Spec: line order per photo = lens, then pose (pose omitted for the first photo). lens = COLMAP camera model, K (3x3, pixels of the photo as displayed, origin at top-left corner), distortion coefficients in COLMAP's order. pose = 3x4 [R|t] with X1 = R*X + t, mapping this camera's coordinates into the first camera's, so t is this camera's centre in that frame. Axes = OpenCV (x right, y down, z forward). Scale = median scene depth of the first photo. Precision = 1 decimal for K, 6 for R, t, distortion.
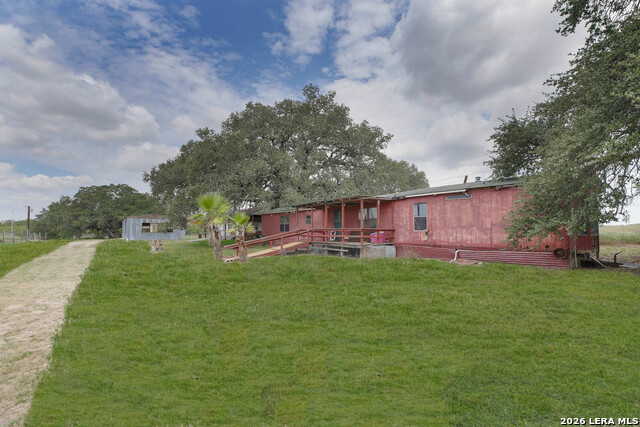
lens RADIAL K [[300.4, 0, 319.3], [0, 300.4, 212.5], [0, 0, 1]] dist [-0.044287, 0.012640]
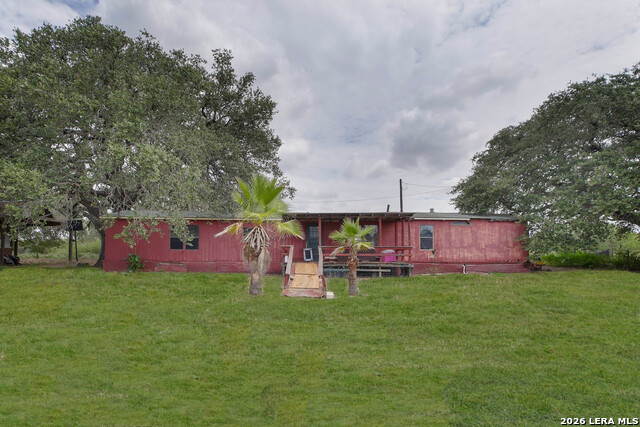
lens RADIAL K [[300.4, 0, 319.3], [0, 300.4, 212.5], [0, 0, 1]] dist [-0.044287, 0.012640]
pose [[0.601646, 0.109621, 0.791205, -0.887394], [-0.055698, 0.993885, -0.095348, 0.054313], [-0.796819, 0.013297, 0.604072, 0.679786]]
